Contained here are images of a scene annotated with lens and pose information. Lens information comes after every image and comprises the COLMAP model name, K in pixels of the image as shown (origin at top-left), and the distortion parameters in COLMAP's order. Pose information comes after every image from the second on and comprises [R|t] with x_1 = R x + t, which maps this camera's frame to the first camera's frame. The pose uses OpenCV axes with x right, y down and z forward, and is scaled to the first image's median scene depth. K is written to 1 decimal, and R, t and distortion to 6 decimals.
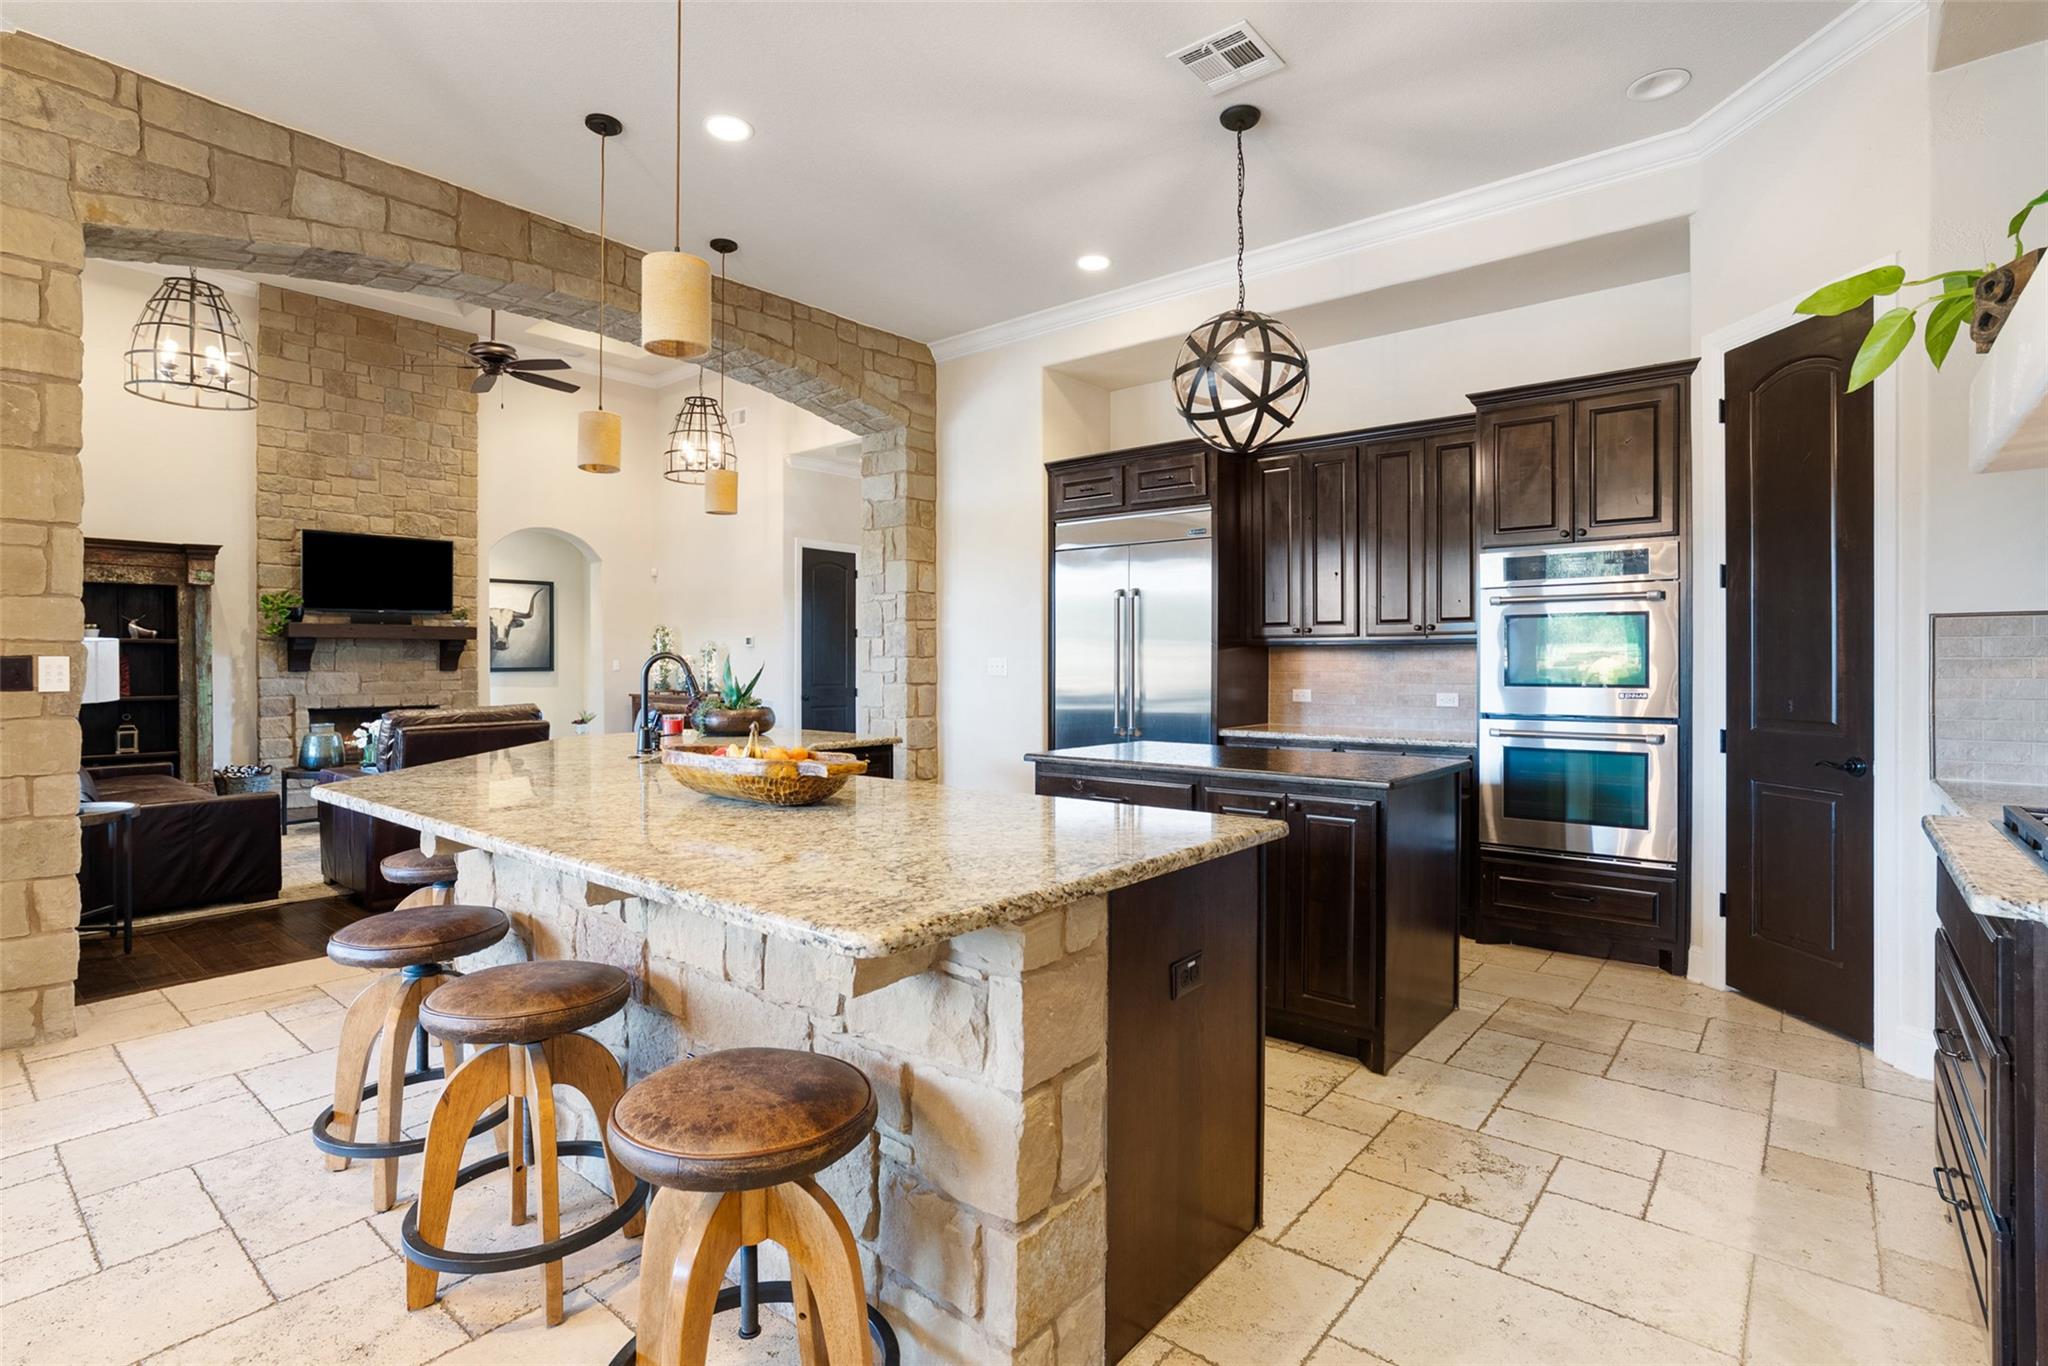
lens RADIAL K [[992.9, 0, 1022.9], [0, 992.9, 670.4], [0, 0, 1]] dist [-0.002578, -0.000050]
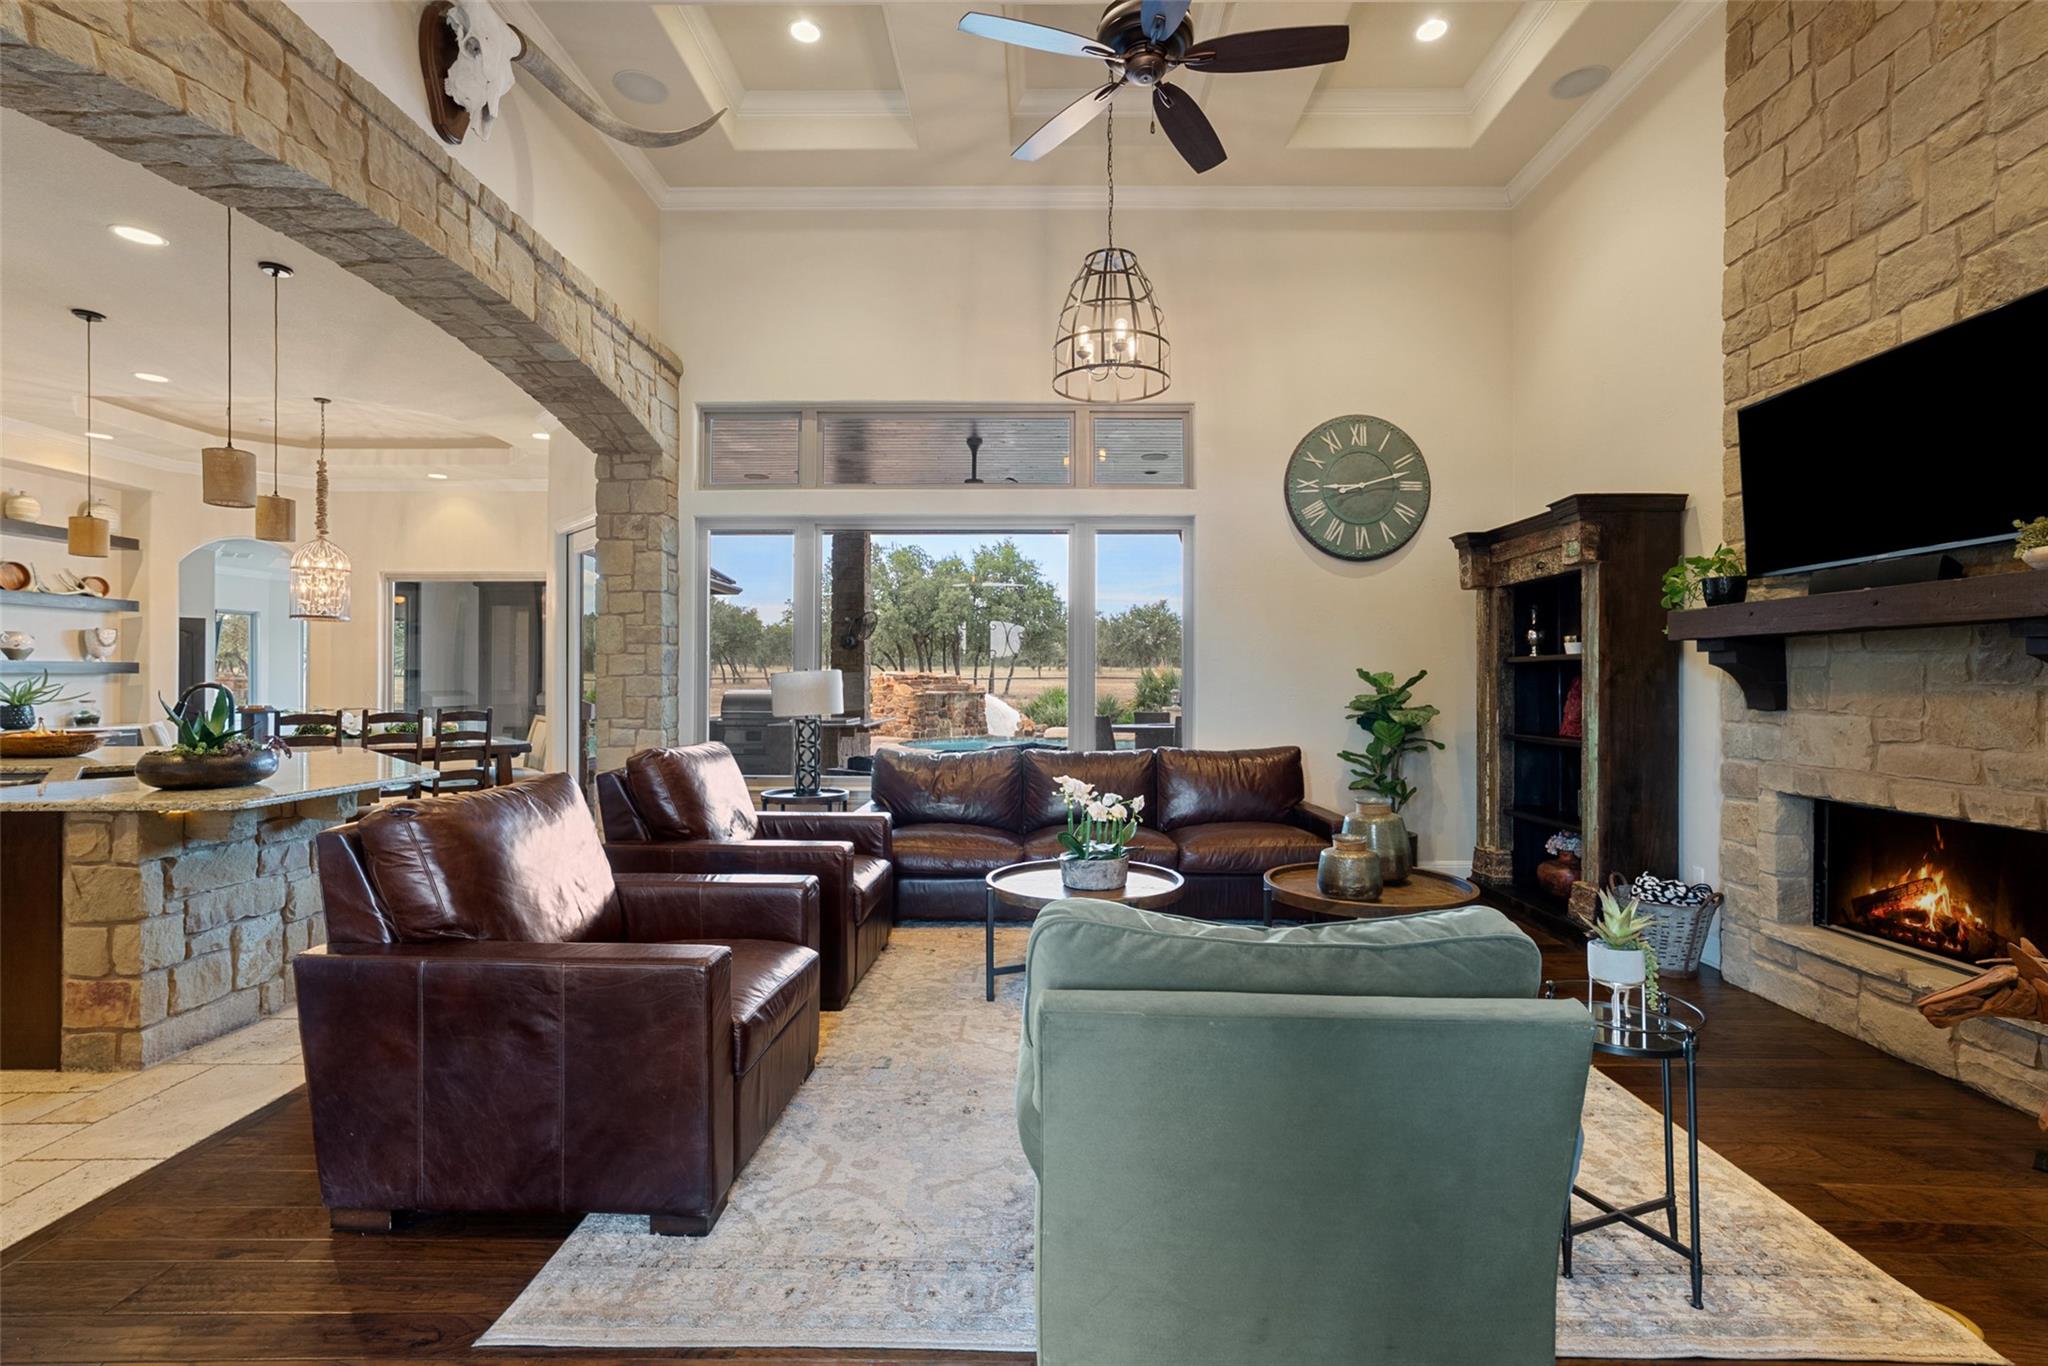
lens RADIAL K [[925.5, 0, 1028.2], [0, 925.5, 686.6], [0, 0, 1]] dist [-0.025645, 0.012836]
pose [[-0.778831, 0.003077, -0.627226, -0.173515], [-0.005982, 0.999906, 0.012334, -0.012418], [0.627205, 0.013358, -0.778740, 1.047435]]
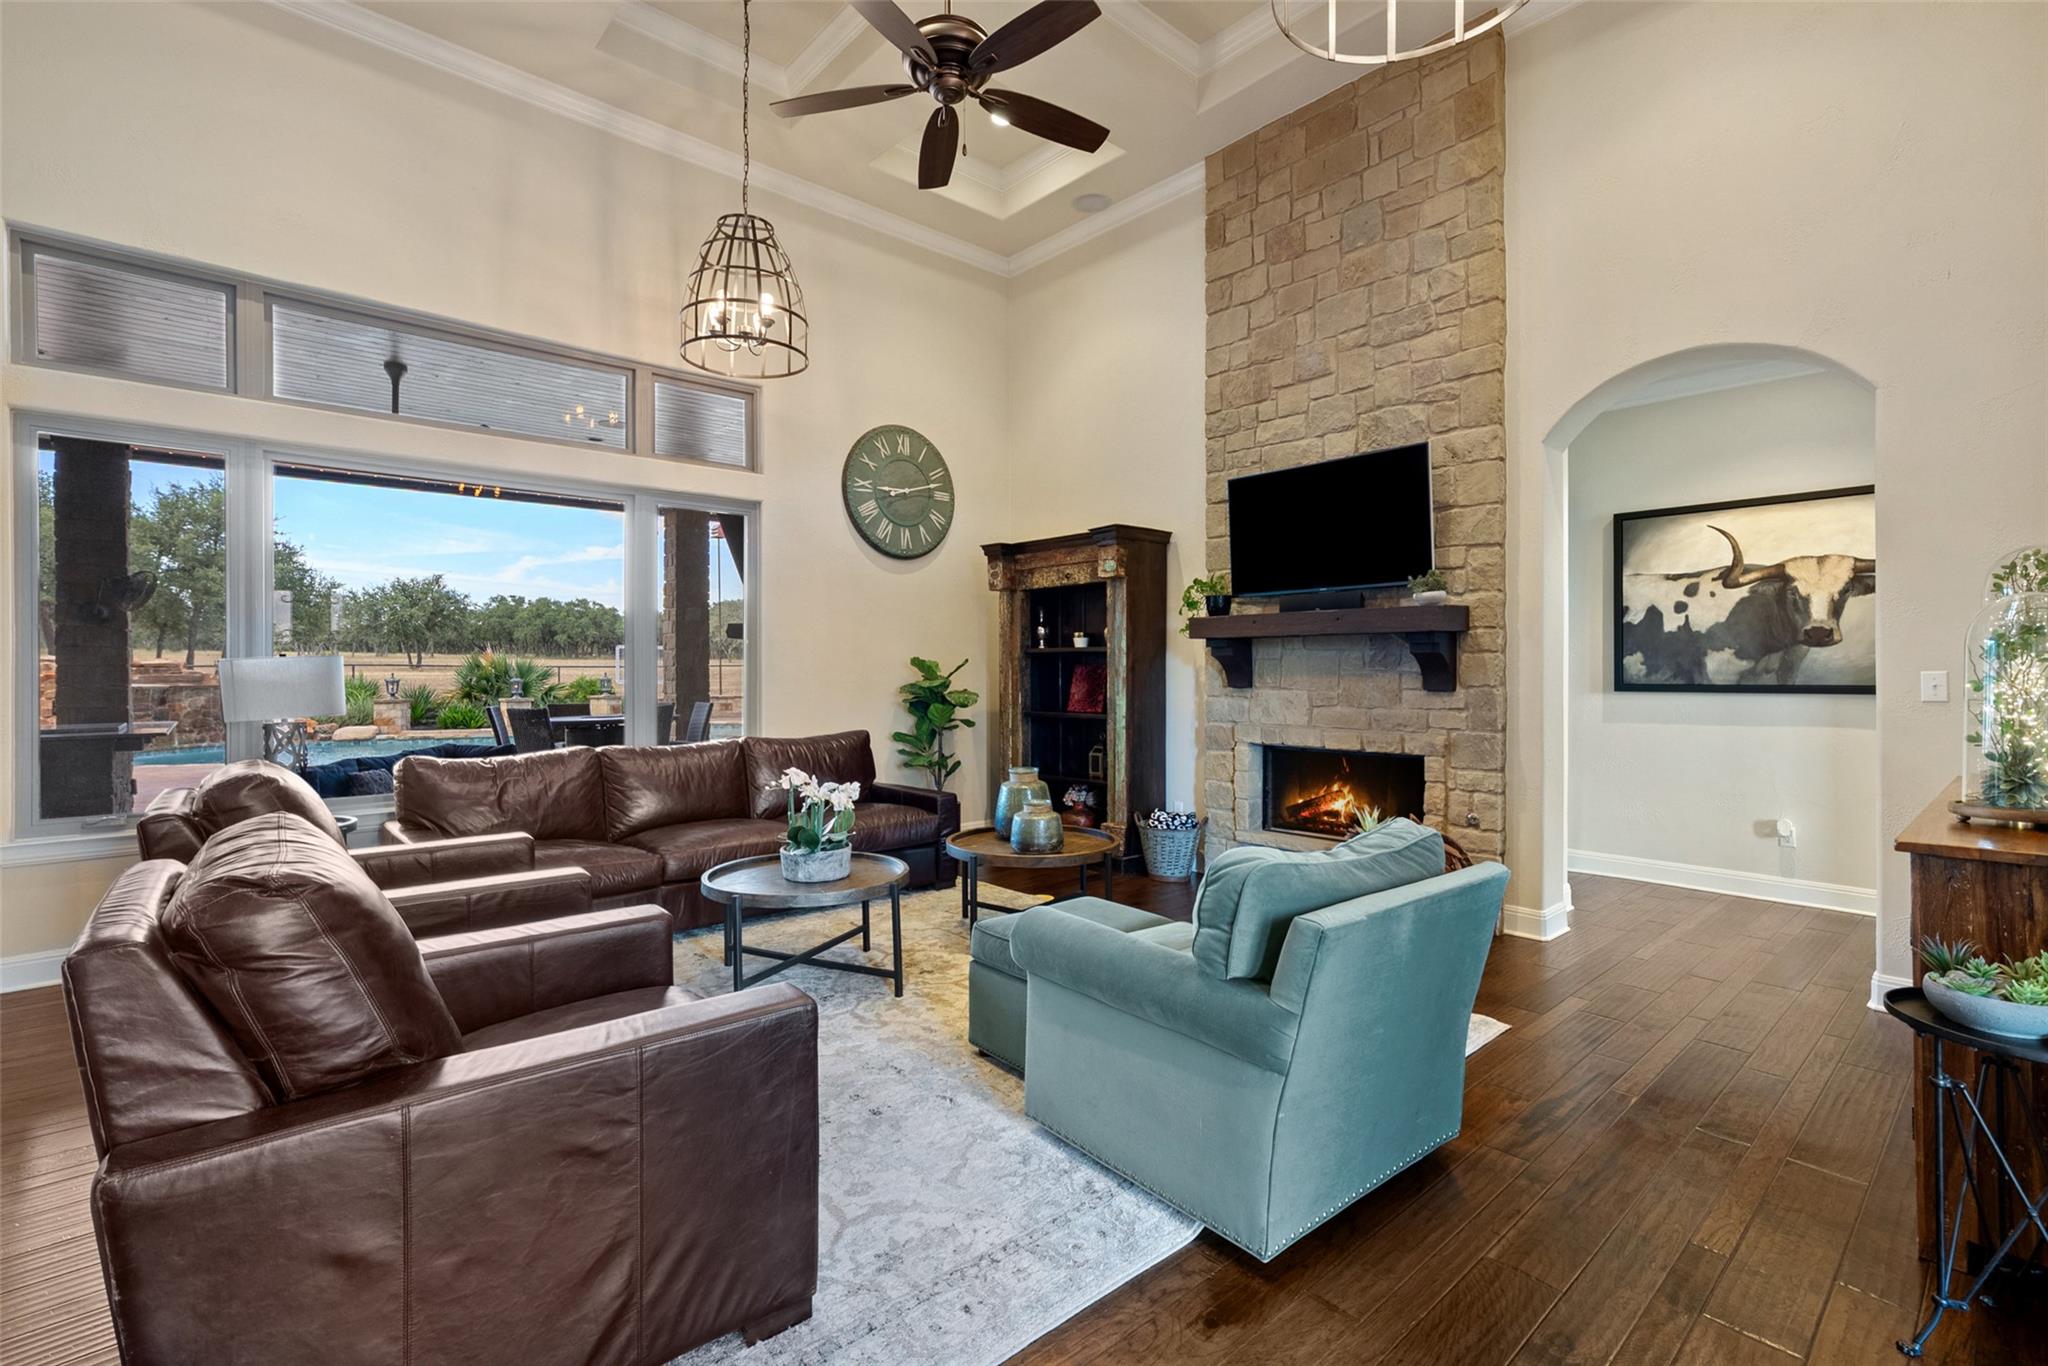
lens RADIAL K [[925.5, 0, 1042.1], [0, 925.5, 673.2], [0, 0, 1]] dist [-0.025645, 0.012836]
pose [[-0.148358, 0.004018, -0.988926, -0.069594], [-0.007433, 0.999959, 0.005178, -0.010521], [0.988906, 0.008119, -0.148322, 0.898728]]
